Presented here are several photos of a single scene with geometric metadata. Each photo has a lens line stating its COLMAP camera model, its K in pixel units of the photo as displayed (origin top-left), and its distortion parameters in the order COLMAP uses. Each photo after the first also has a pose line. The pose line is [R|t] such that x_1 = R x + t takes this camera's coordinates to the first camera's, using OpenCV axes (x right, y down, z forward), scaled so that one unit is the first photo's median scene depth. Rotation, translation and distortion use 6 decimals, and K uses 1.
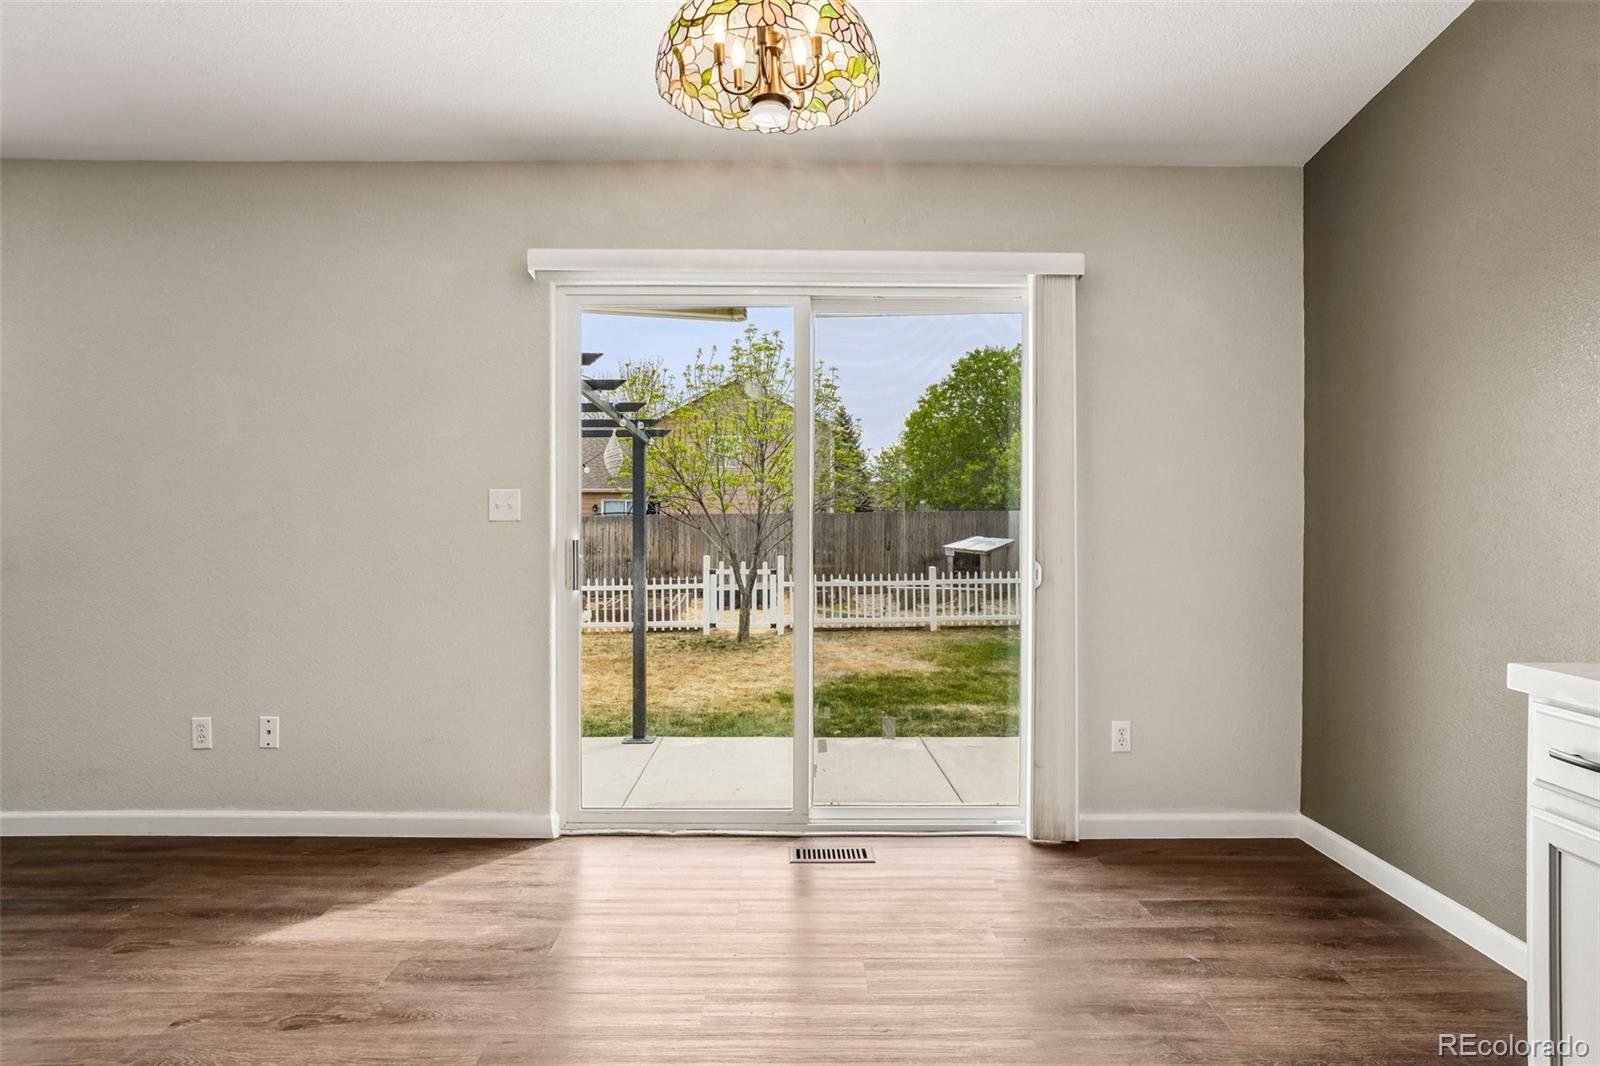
lens RADIAL K [[856.8, 0, 789.2], [0, 856.8, 525.1], [0, 0, 1]] dist [0.001515, 0.002007]
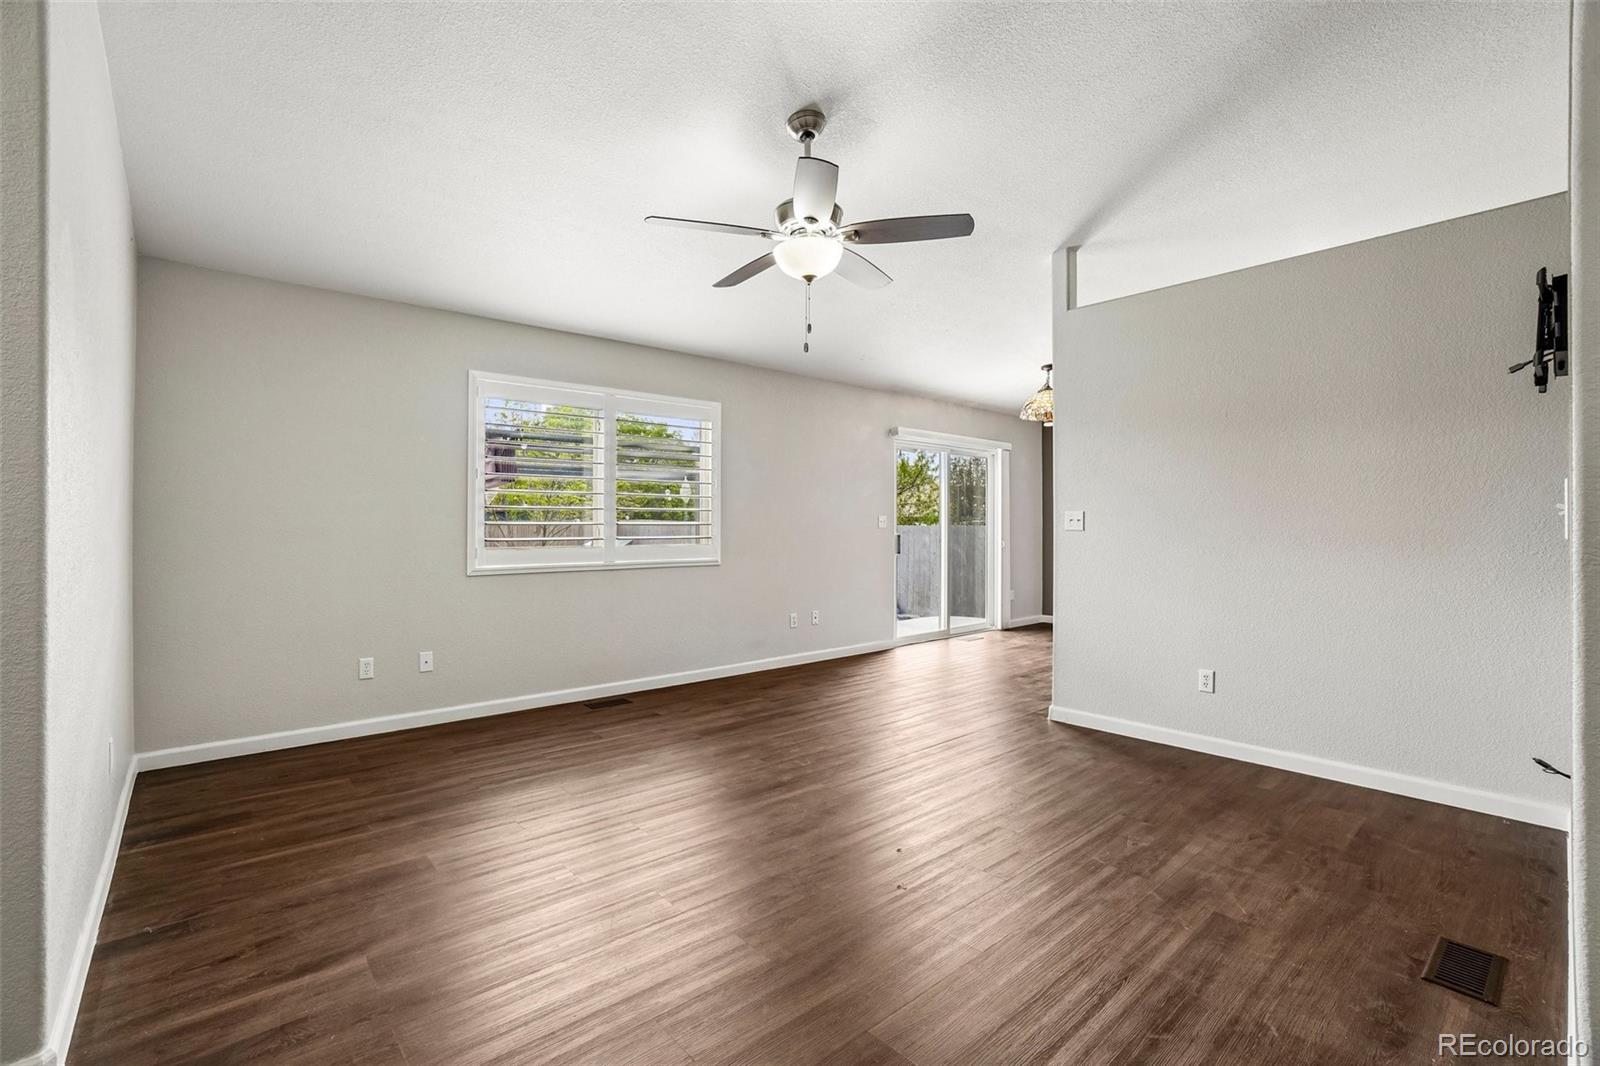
lens RADIAL K [[708.4, 0, 793.9], [0, 708.4, 529.6], [0, 0, 1]] dist [-0.050602, 0.012035]
pose [[0.745082, -0.007270, 0.666933, -1.969441], [-0.002395, 0.999905, 0.013576, -0.028366], [-0.666968, -0.011712, 0.744994, -0.416753]]
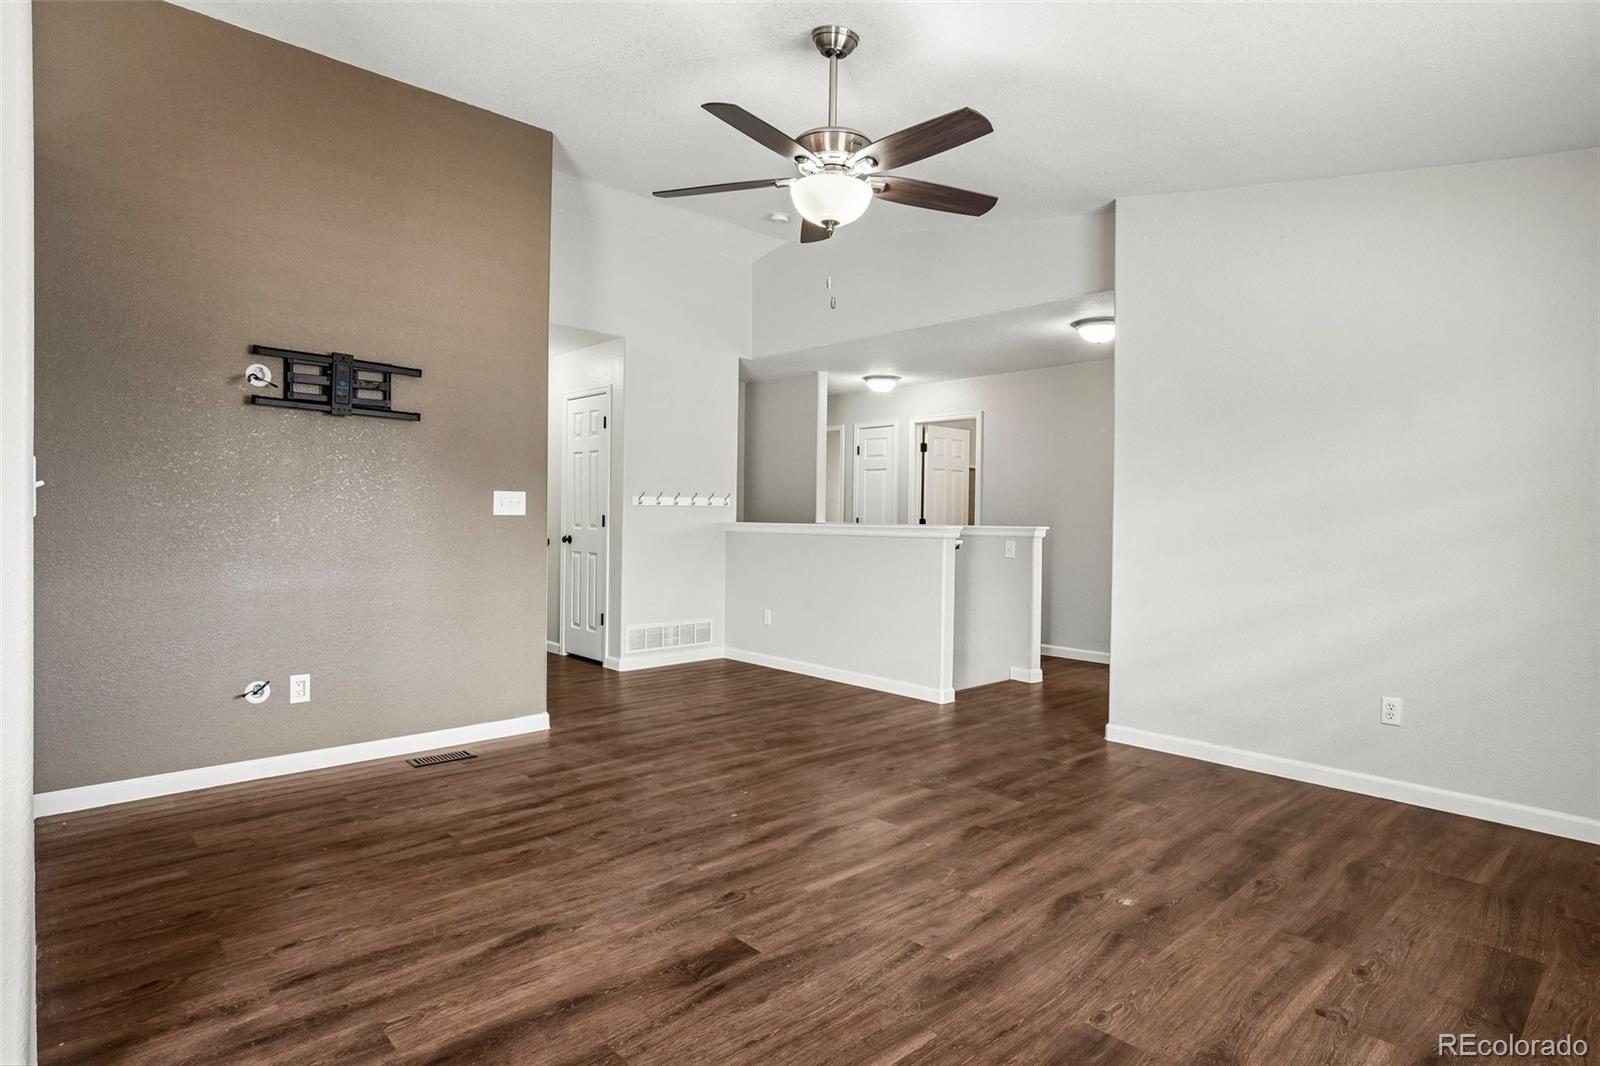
lens RADIAL K [[845.8, 0, 790.8], [0, 845.8, 533.9], [0, 0, 1]] dist [-0.033486, 0.014353]
pose [[-0.726607, -0.000438, -0.687054, -0.656272], [-0.012036, 0.999854, 0.012091, -0.008923], [0.686948, 0.017054, -0.726506, 0.920592]]
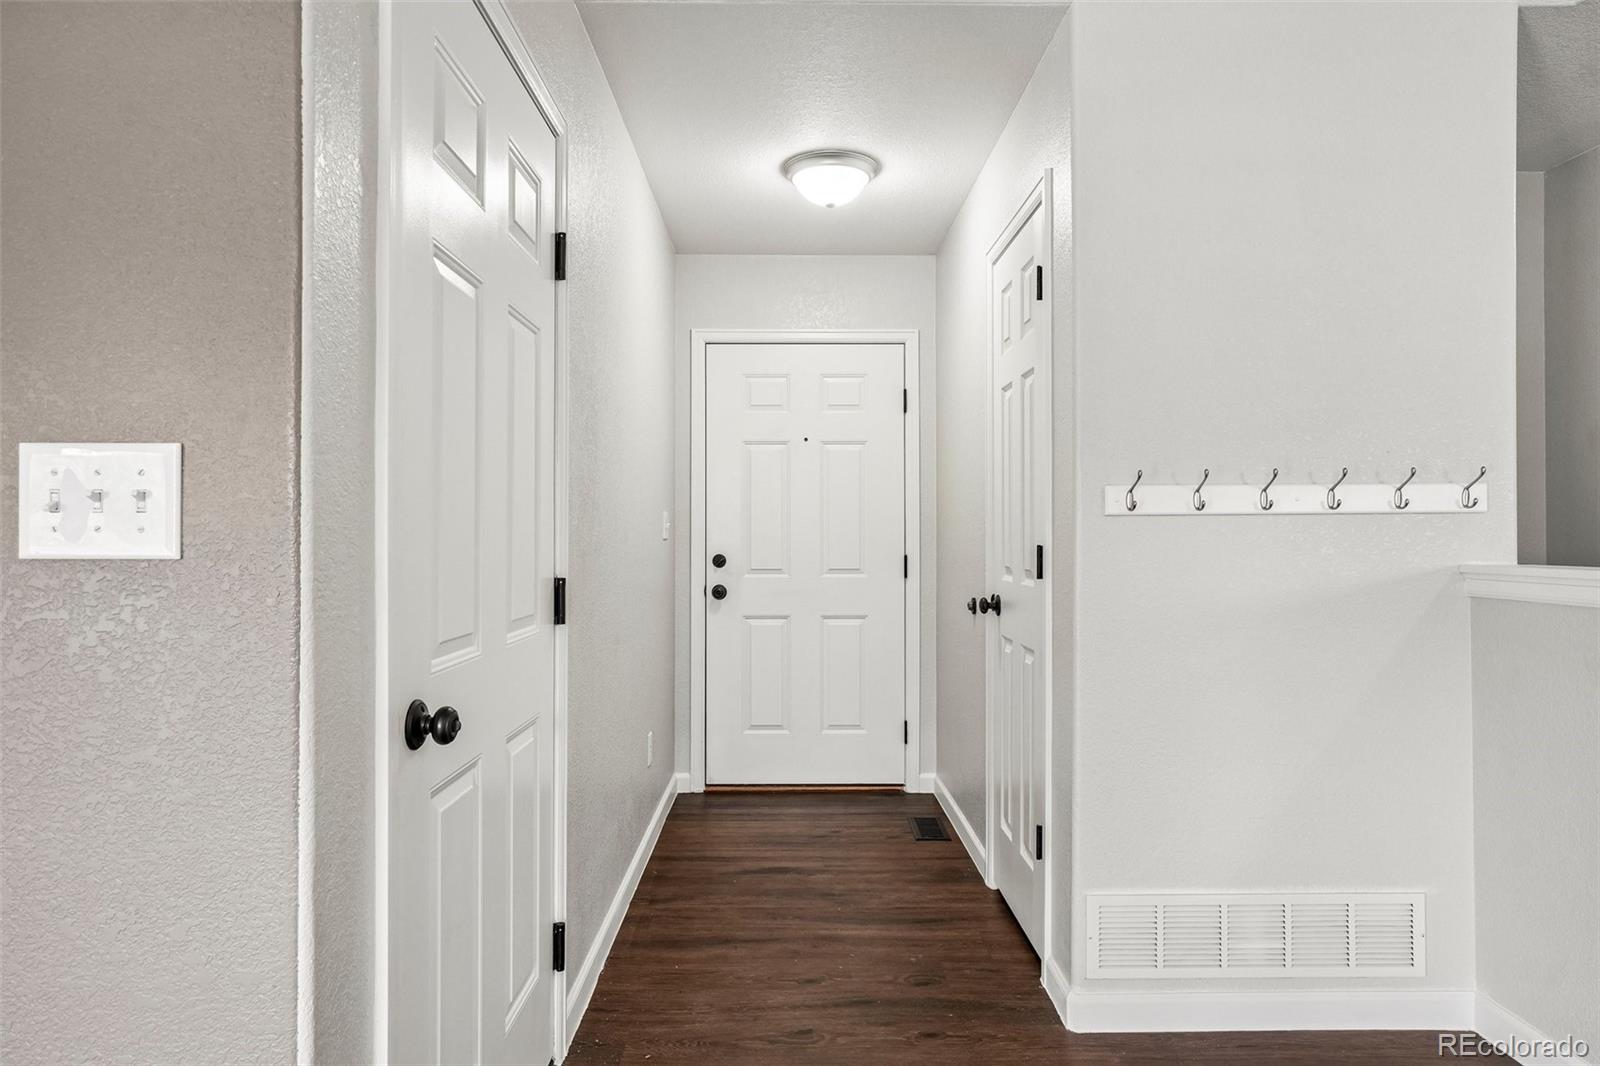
lens RADIAL K [[938.1, 0, 791.9], [0, 938.1, 530.7], [0, 0, 1]] dist [-0.001447, 0.002640]
pose [[-0.999629, -0.006721, -0.026397, -1.511426], [-0.006344, 0.999877, -0.014340, -0.023925], [0.026490, -0.014167, -0.999549, -0.096250]]
